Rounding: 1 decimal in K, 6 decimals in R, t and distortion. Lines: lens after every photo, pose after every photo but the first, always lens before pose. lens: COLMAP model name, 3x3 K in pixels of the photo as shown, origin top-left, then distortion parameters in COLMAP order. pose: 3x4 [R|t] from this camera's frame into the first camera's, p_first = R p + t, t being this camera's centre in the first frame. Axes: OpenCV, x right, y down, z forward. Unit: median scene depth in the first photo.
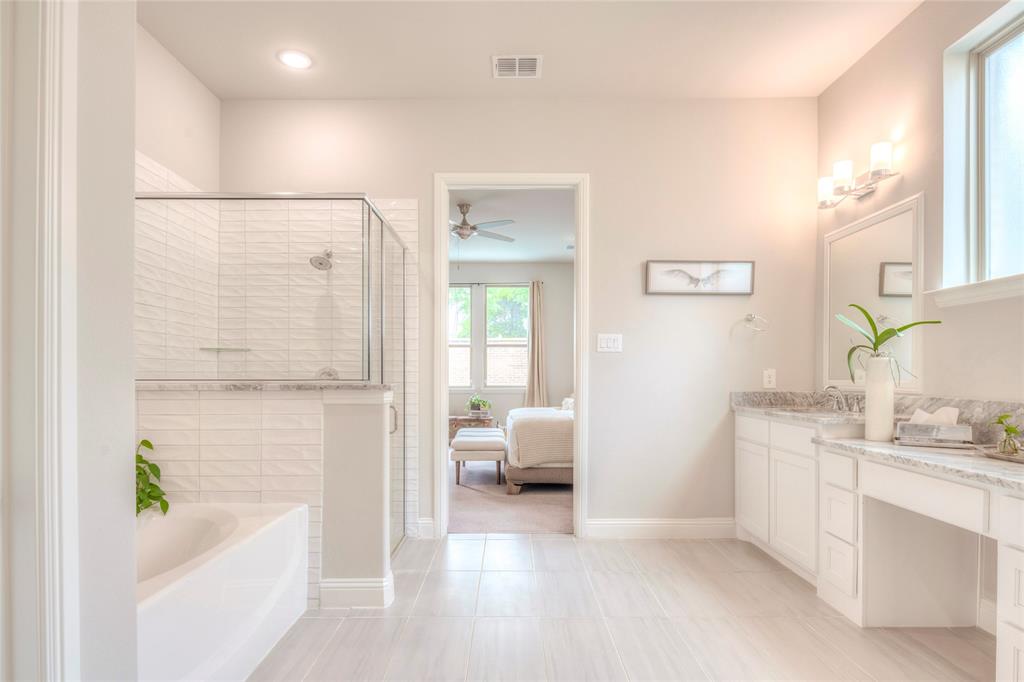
lens RADIAL K [[554.7, 0, 512.3], [0, 554.7, 373.1], [0, 0, 1]] dist [-0.001280, -0.004259]
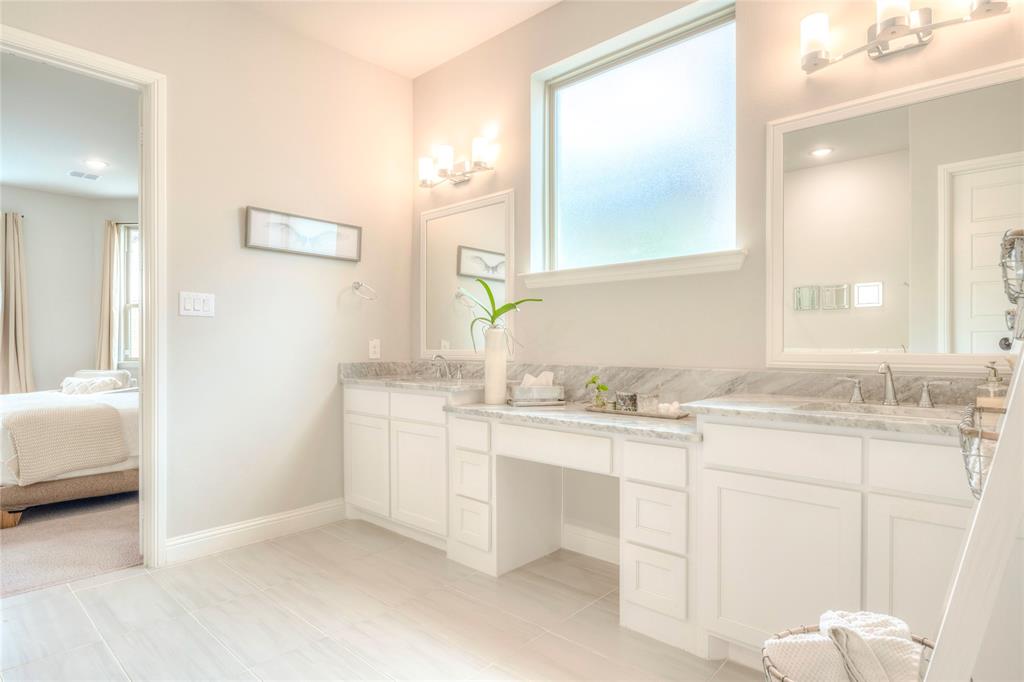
lens RADIAL K [[554.7, 0, 513.2], [0, 554.7, 345.4], [0, 0, 1]] dist [-0.001280, -0.004259]
pose [[0.679551, -0.003063, 0.733622, -0.108095], [0.000347, 0.999993, 0.003853, 0.000166], [-0.733628, -0.002363, 0.679547, 0.177440]]
